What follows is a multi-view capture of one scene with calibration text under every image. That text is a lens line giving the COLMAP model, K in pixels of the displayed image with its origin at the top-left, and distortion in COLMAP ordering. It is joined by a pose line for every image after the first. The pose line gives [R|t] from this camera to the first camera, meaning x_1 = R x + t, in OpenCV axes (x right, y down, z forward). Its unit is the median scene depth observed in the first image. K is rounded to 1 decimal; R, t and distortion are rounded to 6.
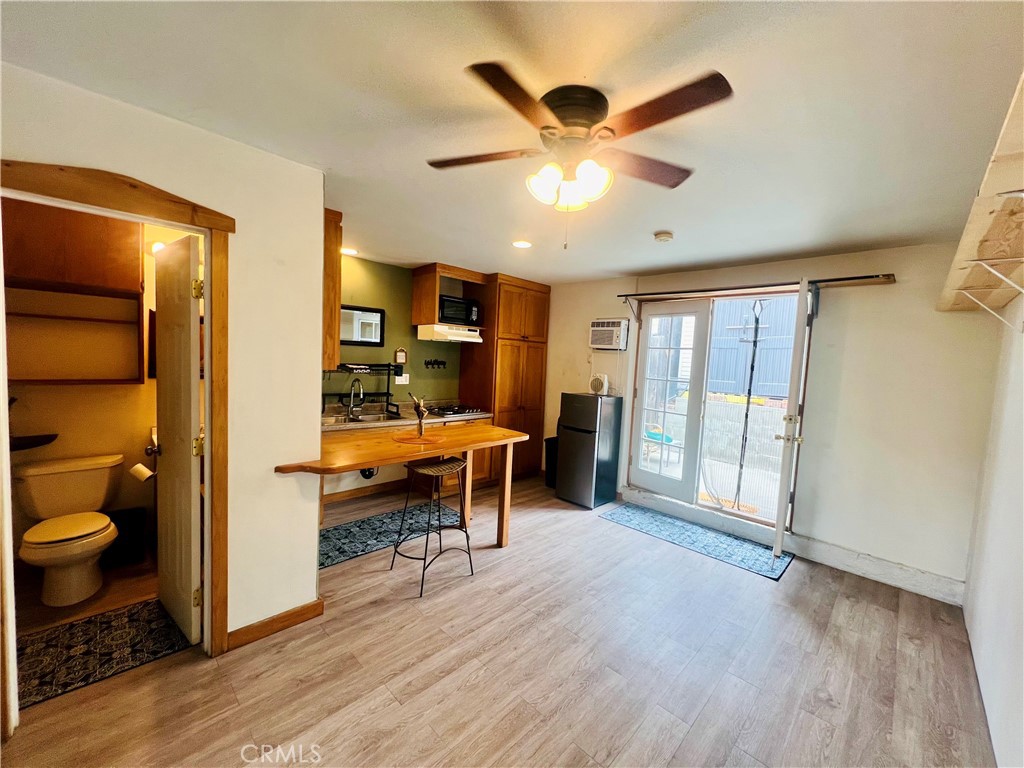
lens RADIAL K [[406.8, 0, 511.2], [0, 406.8, 383.3], [0, 0, 1]] dist [-0.001895, 0.000170]
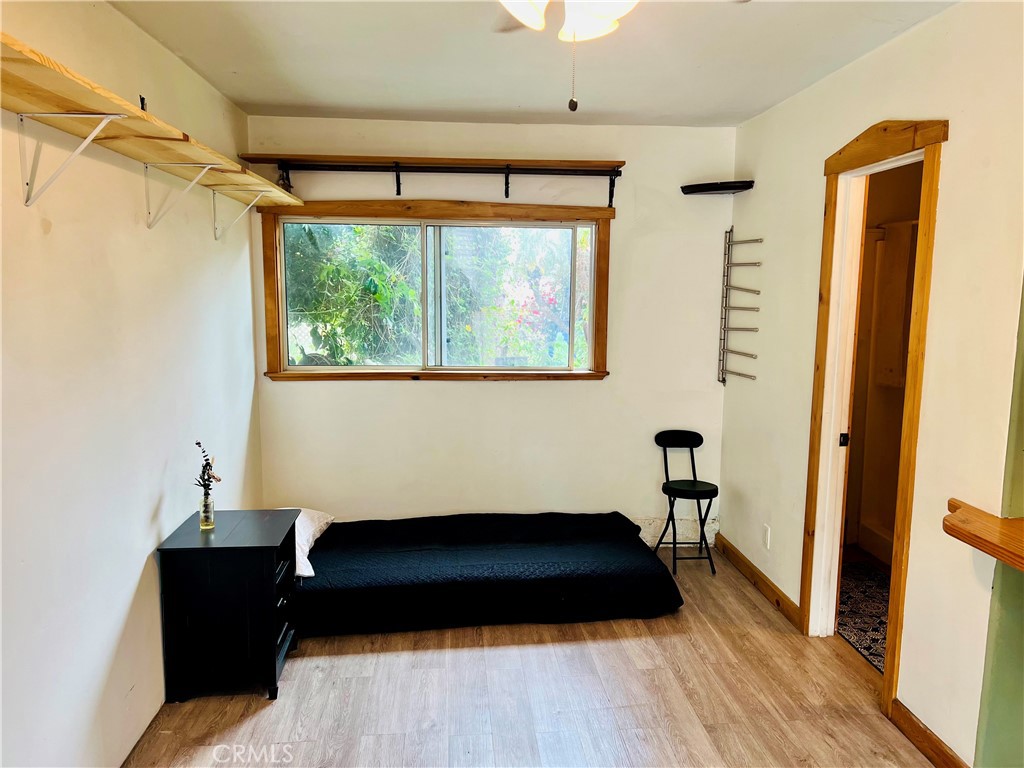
lens RADIAL K [[765.1, 0, 512.1], [0, 765.1, 387.3], [0, 0, 1]] dist [0.066083, -0.079562]
pose [[-0.651358, 0.049284, -0.757169, 0.428014], [-0.087980, 0.986252, 0.139881, -0.038538], [0.753653, 0.157728, -0.638067, 0.703841]]
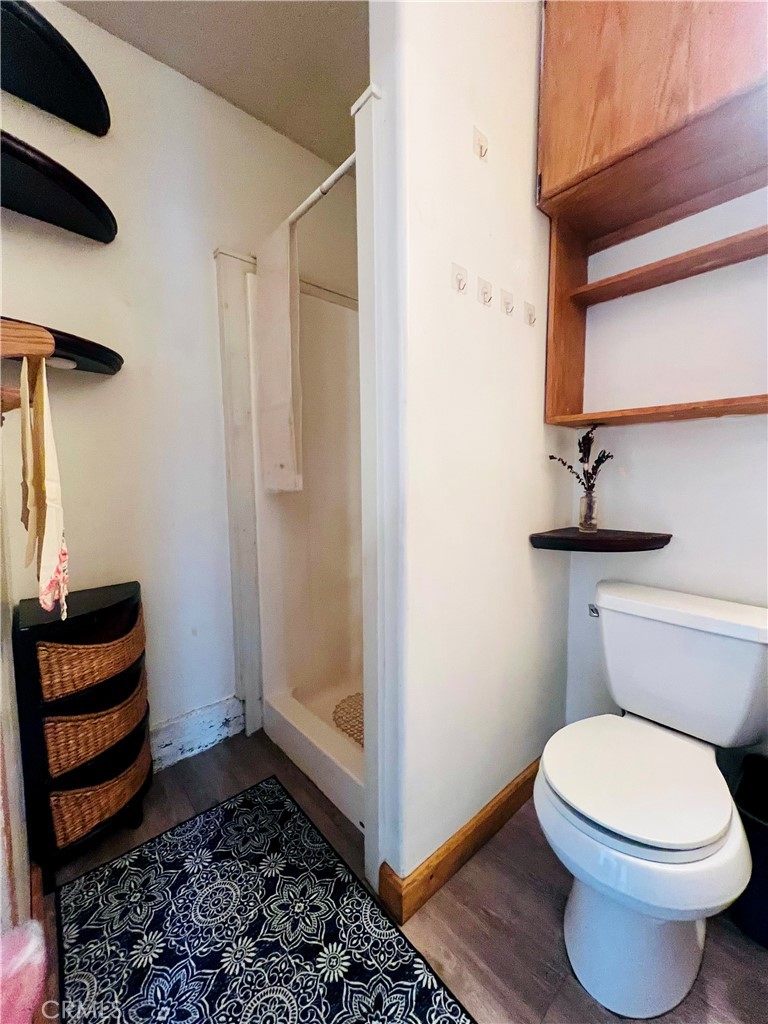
lens RADIAL K [[406.8, 0, 384.0], [0, 406.8, 512.0], [0, 0, 1]] dist [-0.001895, 0.000170]
pose [[-0.064592, 0.034567, -0.997313, -0.459464], [-0.063420, 0.997237, 0.038672, 0.074222], [0.995894, 0.065748, -0.062222, 0.507526]]
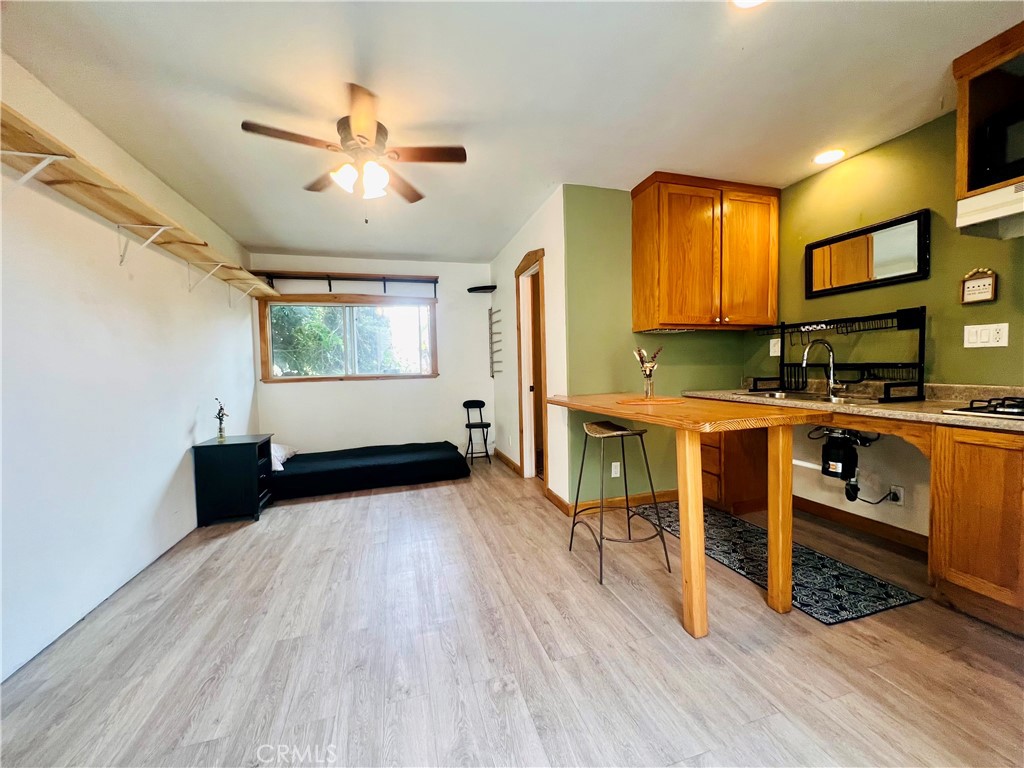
lens RADIAL K [[406.8, 0, 511.2], [0, 406.8, 383.3], [0, 0, 1]] dist [-0.001895, 0.000170]
pose [[-0.486350, -0.001465, -0.873763, 0.483811], [-0.054766, 0.998083, 0.028810, 0.072991], [0.872046, 0.061865, -0.485498, 0.918450]]
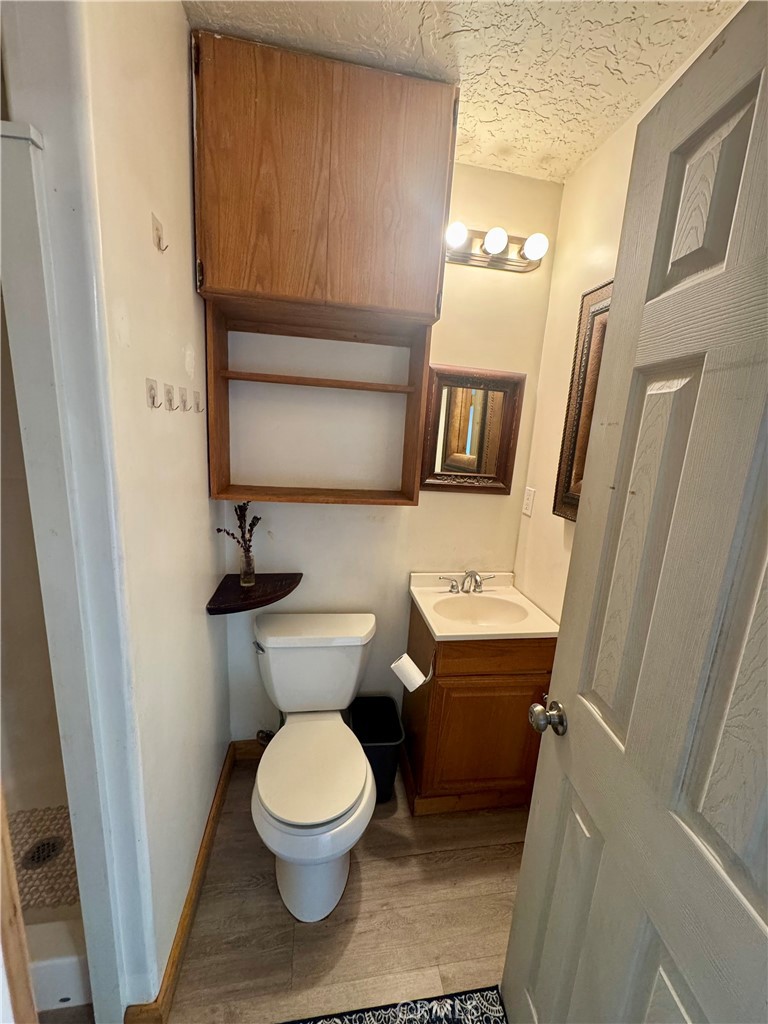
lens RADIAL K [[407.4, 0, 384.3], [0, 407.4, 512.9], [0, 0, 1]] dist [-0.004183, 0.000381]
pose [[0.807311, 0.118809, -0.578043, -0.477521], [-0.057091, 0.990653, 0.123880, -0.039523], [0.587359, -0.067008, 0.806548, 0.412907]]
